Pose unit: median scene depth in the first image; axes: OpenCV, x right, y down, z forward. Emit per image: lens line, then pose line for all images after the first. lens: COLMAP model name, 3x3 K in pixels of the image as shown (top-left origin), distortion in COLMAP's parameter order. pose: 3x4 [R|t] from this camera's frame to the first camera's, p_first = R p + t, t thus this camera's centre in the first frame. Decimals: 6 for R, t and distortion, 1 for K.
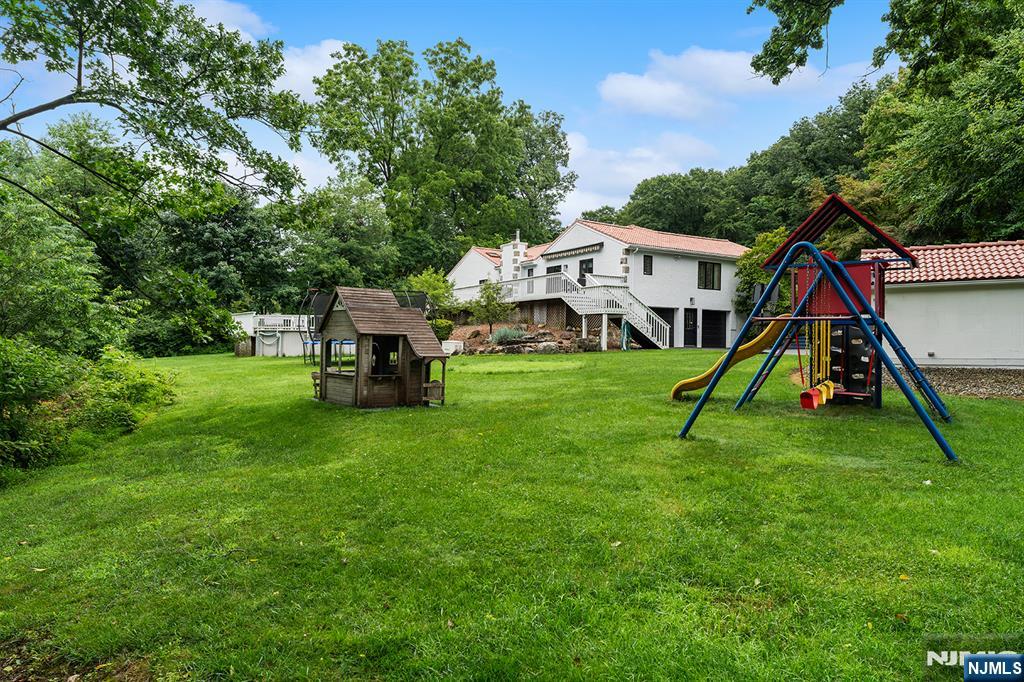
lens RADIAL K [[650.9, 0, 512.7], [0, 650.9, 342.8], [0, 0, 1]] dist [-0.005293, -0.001762]
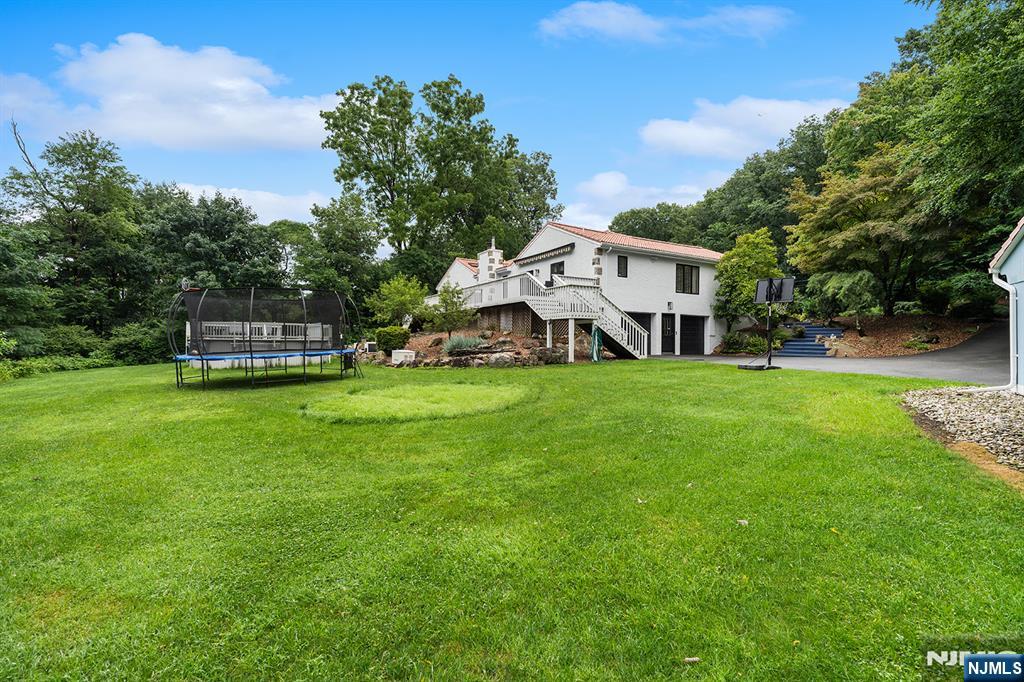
lens RADIAL K [[462.6, 0, 510.1], [0, 462.6, 334.7], [0, 0, 1]] dist [-0.011199, 0.001269]
pose [[0.999305, -0.004237, -0.037036, 0.066815], [0.003615, 0.999851, -0.016850, -0.011100], [0.037102, 0.016704, 0.999172, 0.314306]]
